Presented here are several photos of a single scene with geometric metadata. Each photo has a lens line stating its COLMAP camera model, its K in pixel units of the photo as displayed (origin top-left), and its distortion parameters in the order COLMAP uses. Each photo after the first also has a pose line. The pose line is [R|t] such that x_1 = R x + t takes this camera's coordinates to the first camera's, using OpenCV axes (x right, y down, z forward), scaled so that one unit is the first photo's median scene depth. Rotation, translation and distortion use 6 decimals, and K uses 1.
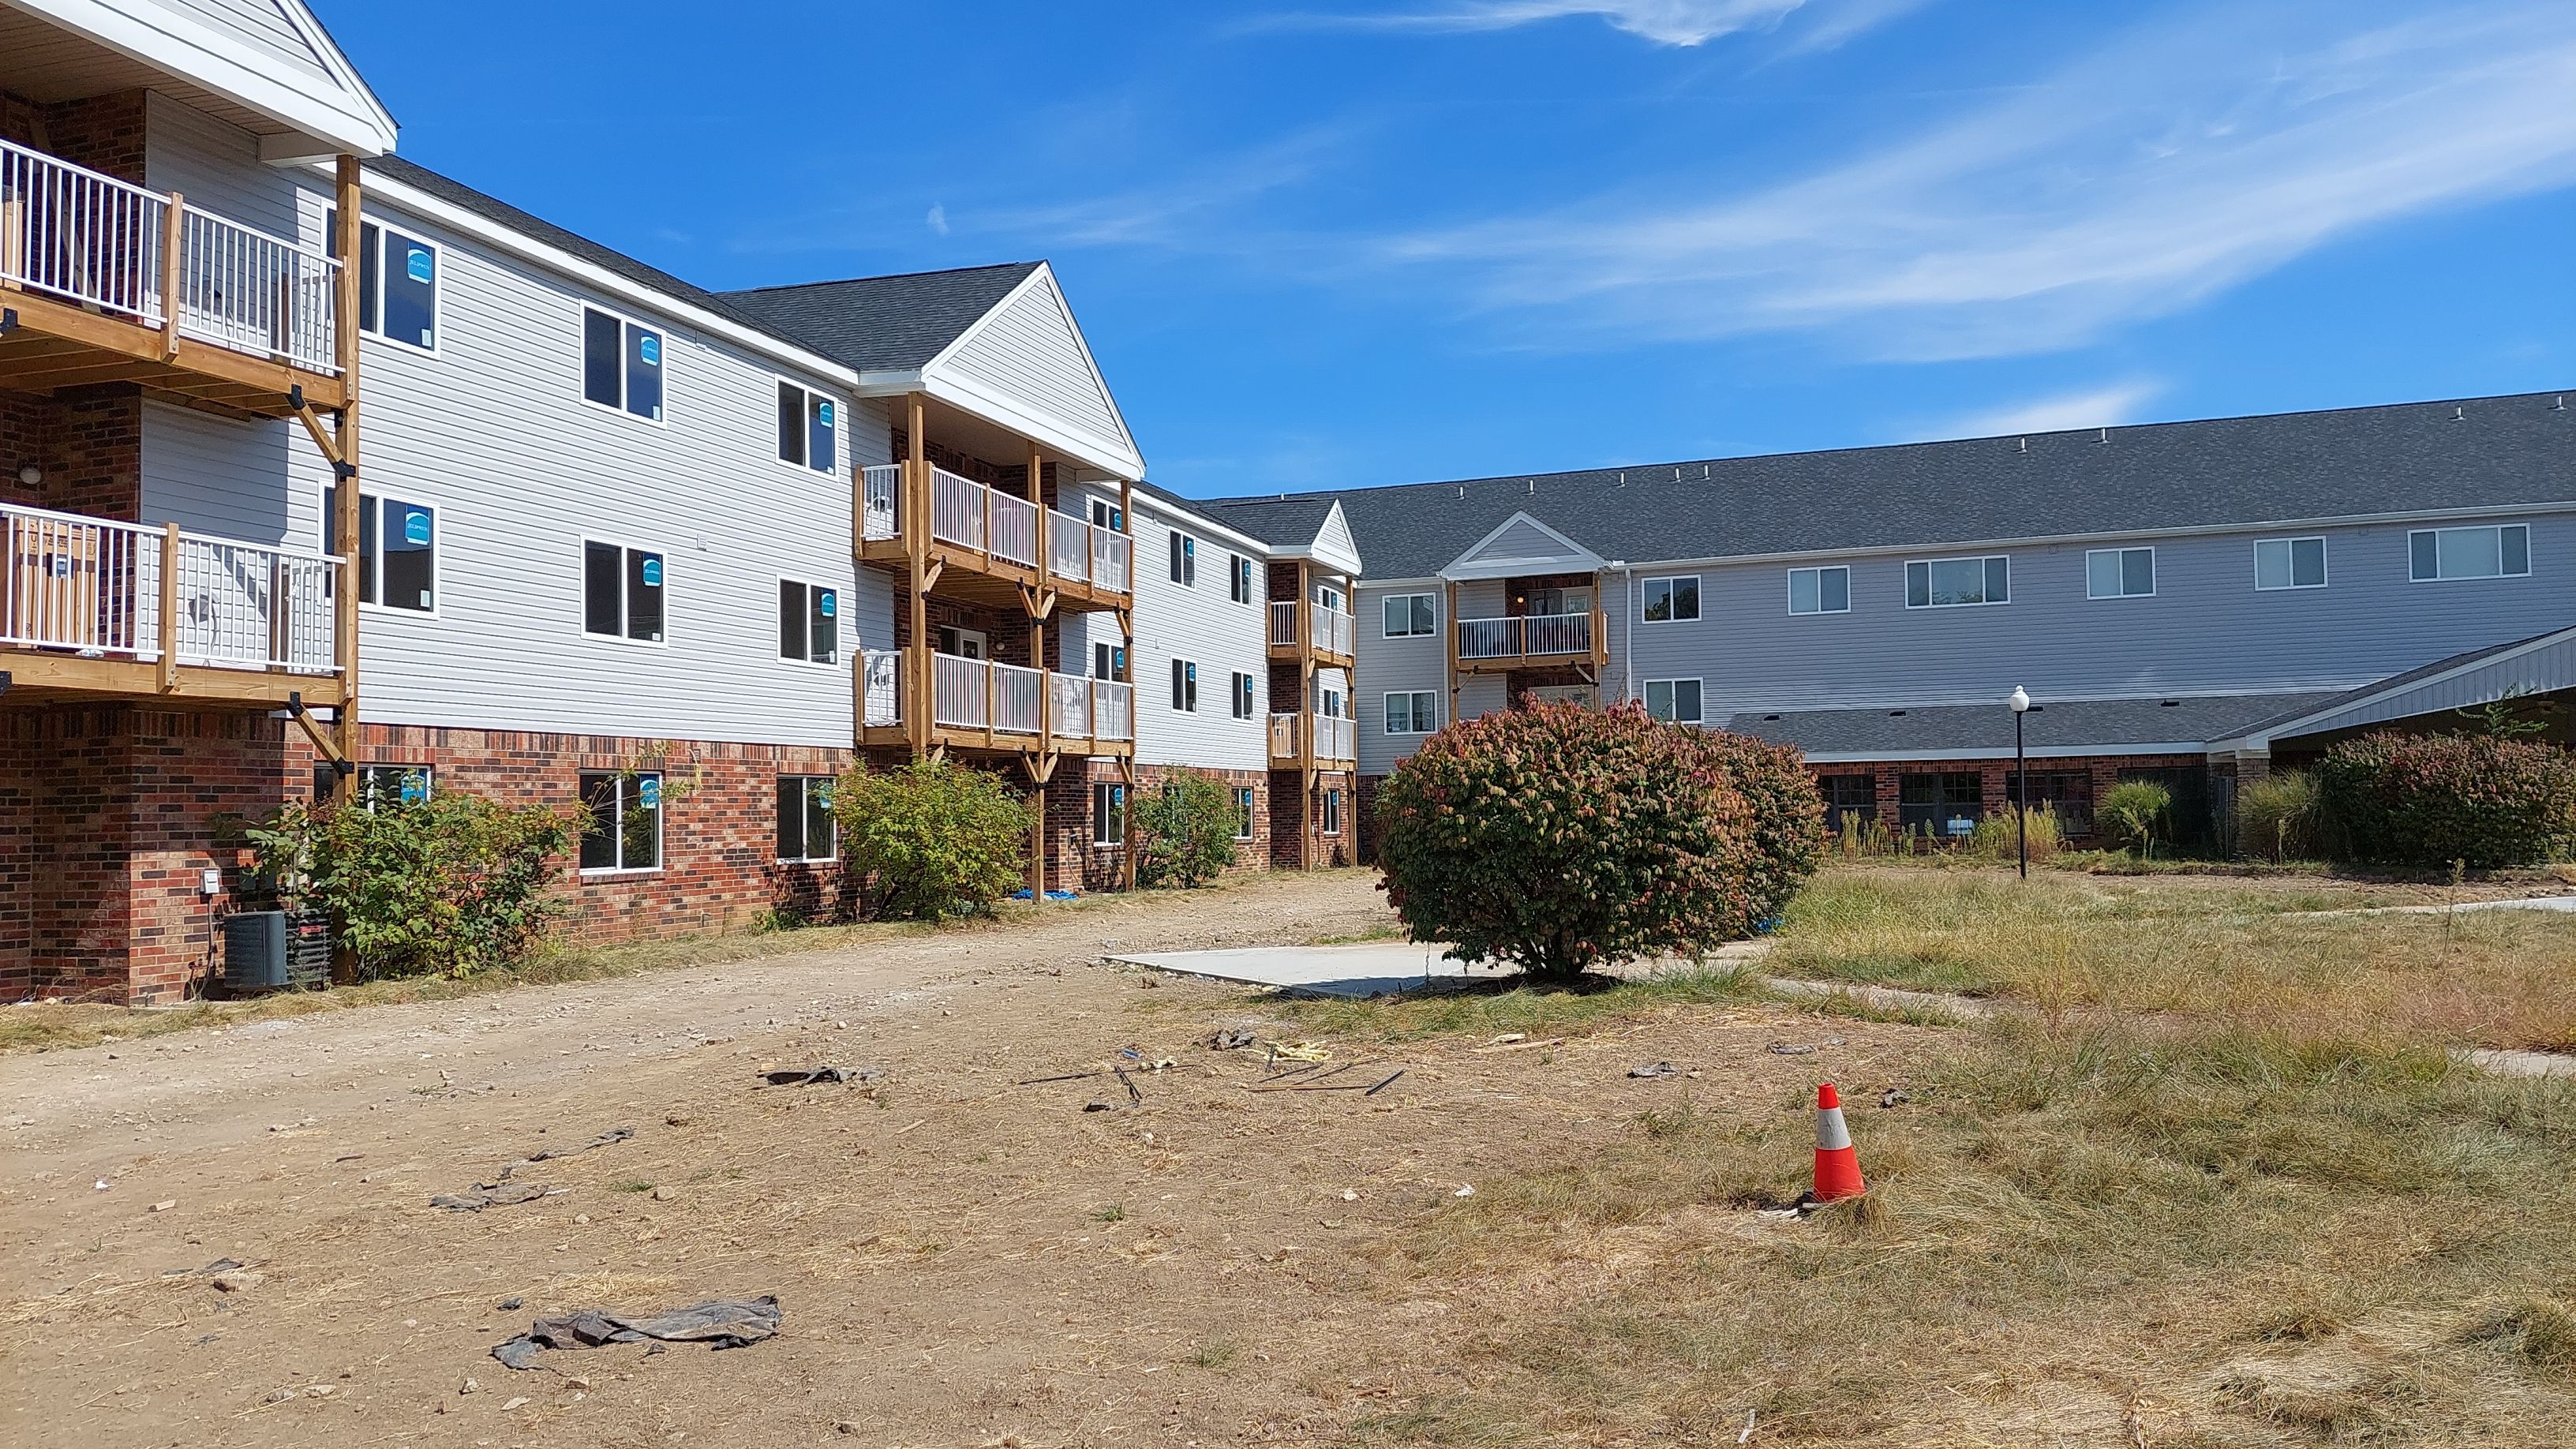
lens RADIAL K [[1942.3, 0, 1501.0], [0, 1942.3, 742.8], [0, 0, 1]] dist [0.078297, -0.084034]
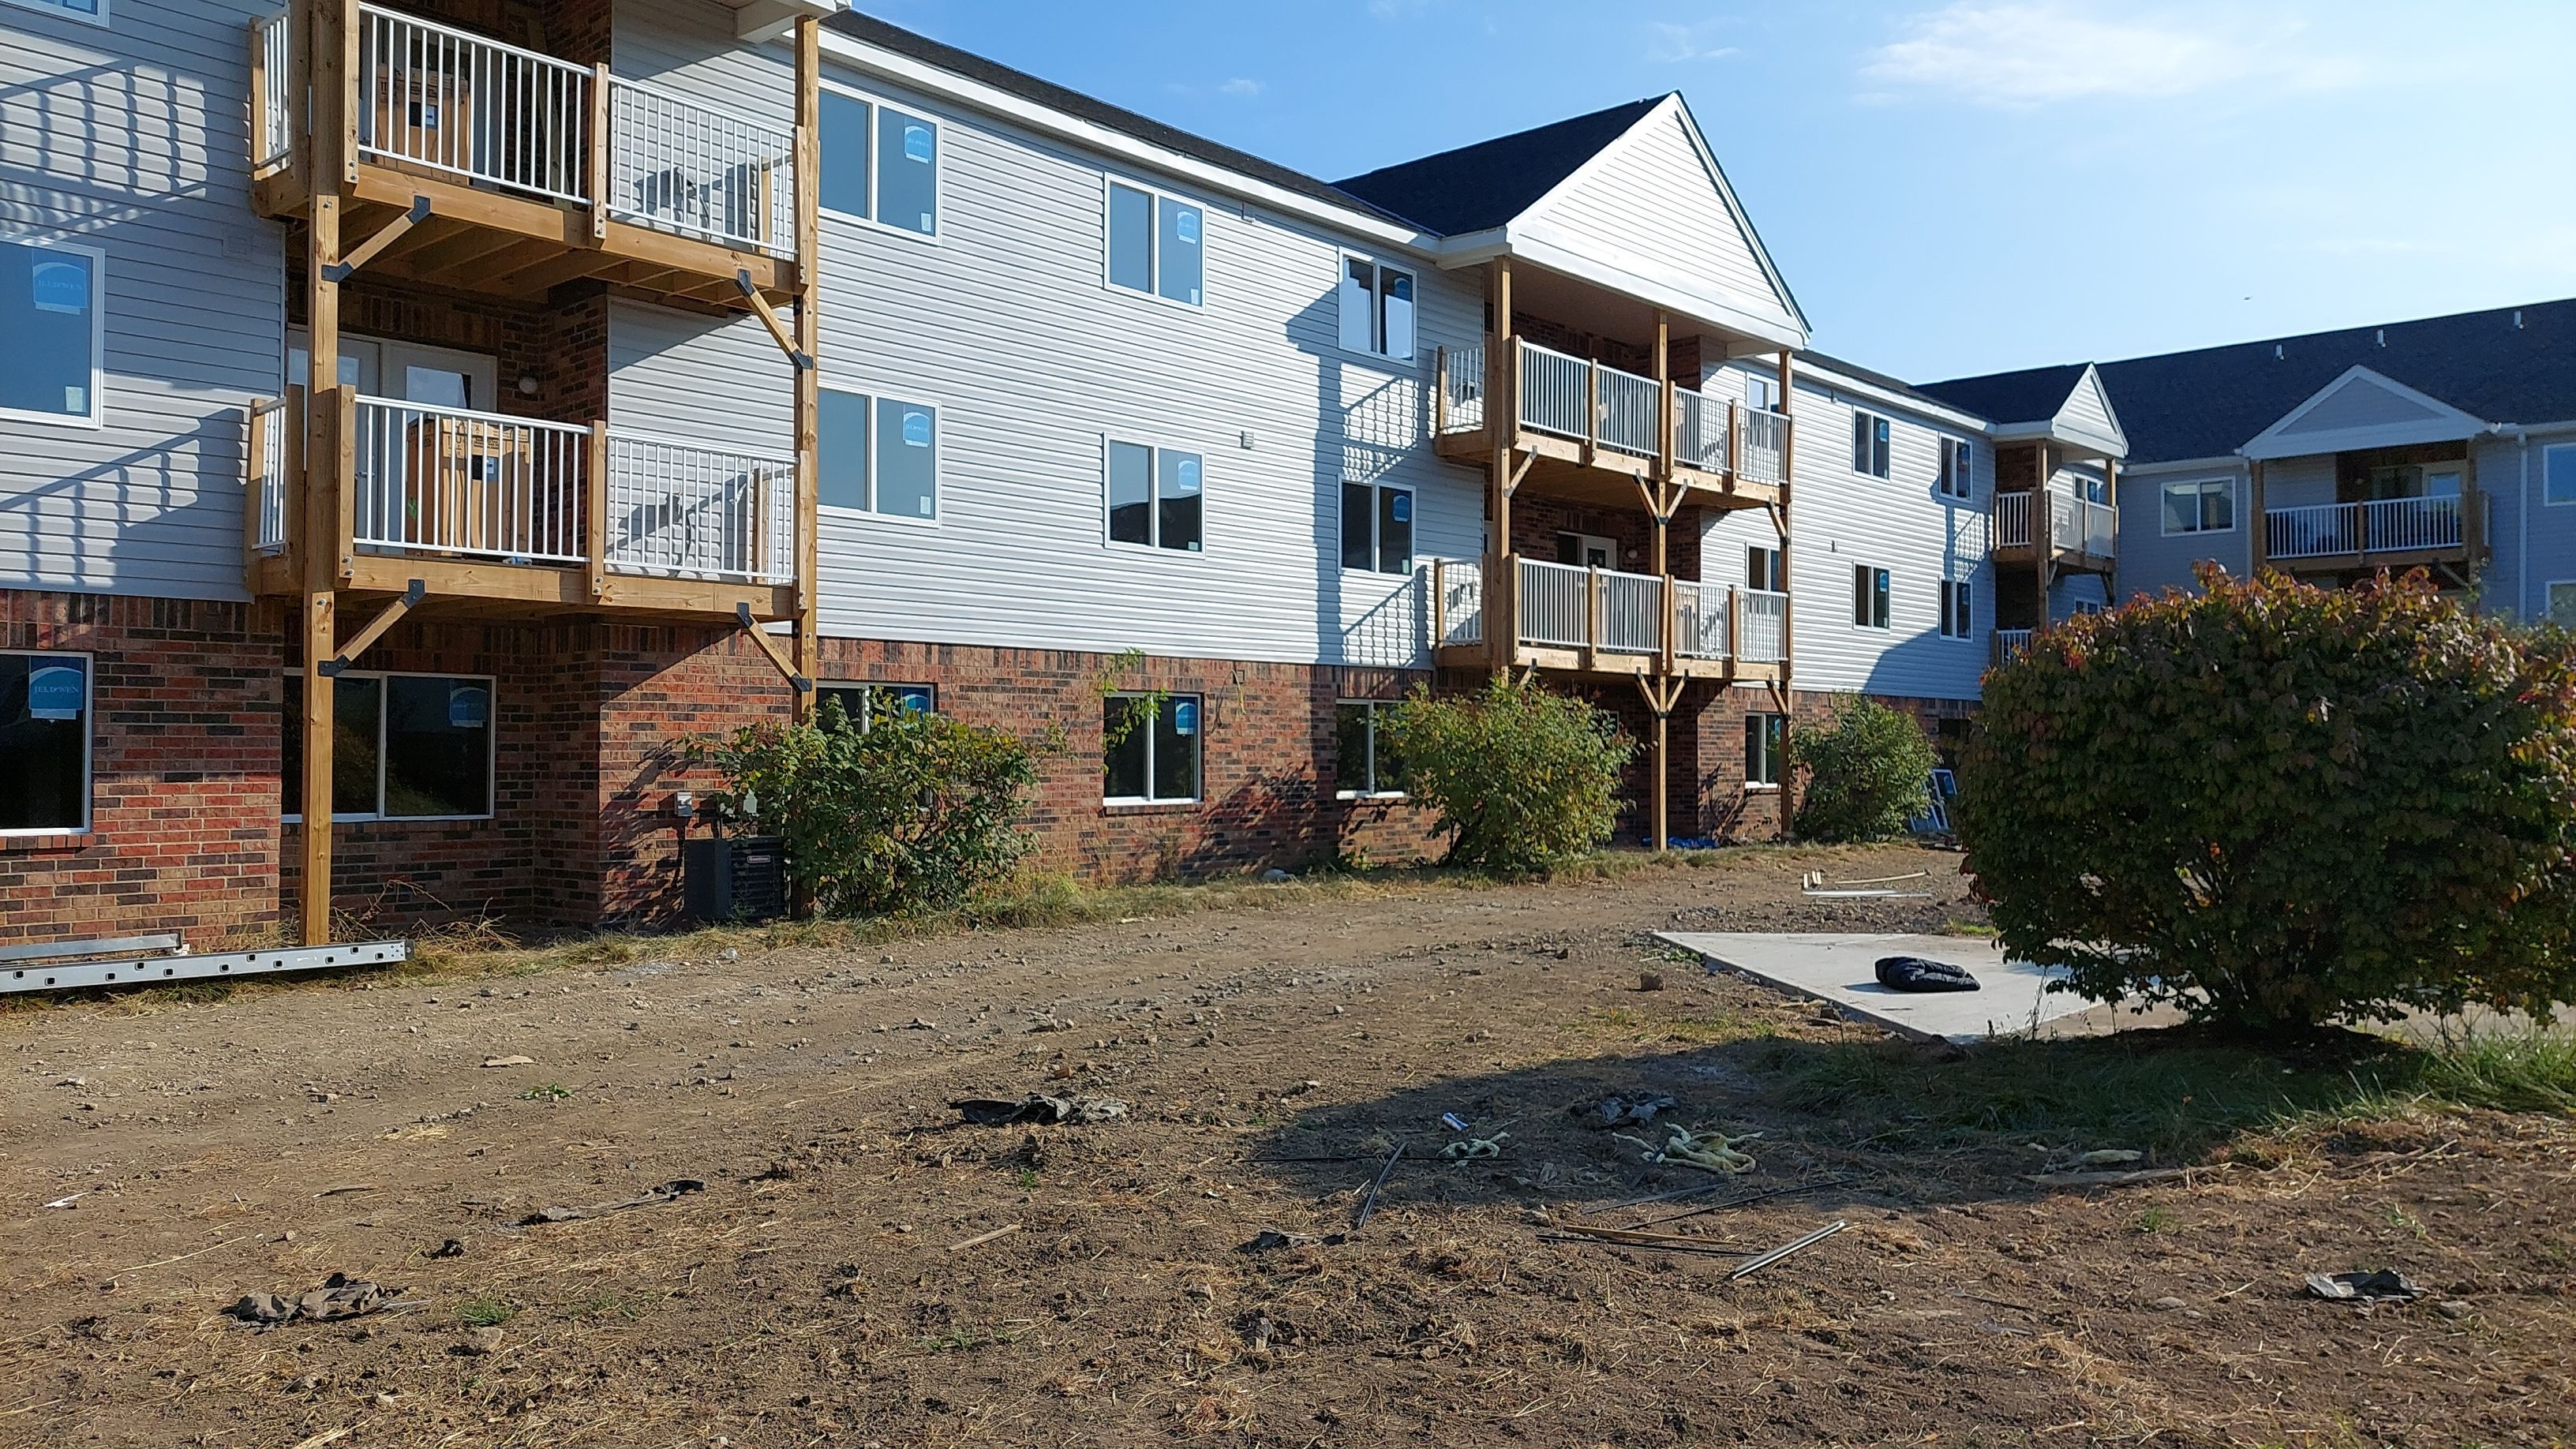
lens RADIAL K [[1942.3, 0, 1307.1], [0, 1942.3, 707.3], [0, 0, 1]] dist [0.078297, -0.084034]
pose [[0.877667, 0.006051, -0.479233, 0.053553], [0.001968, 0.999866, 0.016229, 0.007796], [0.479267, -0.015186, 0.877538, 0.282800]]
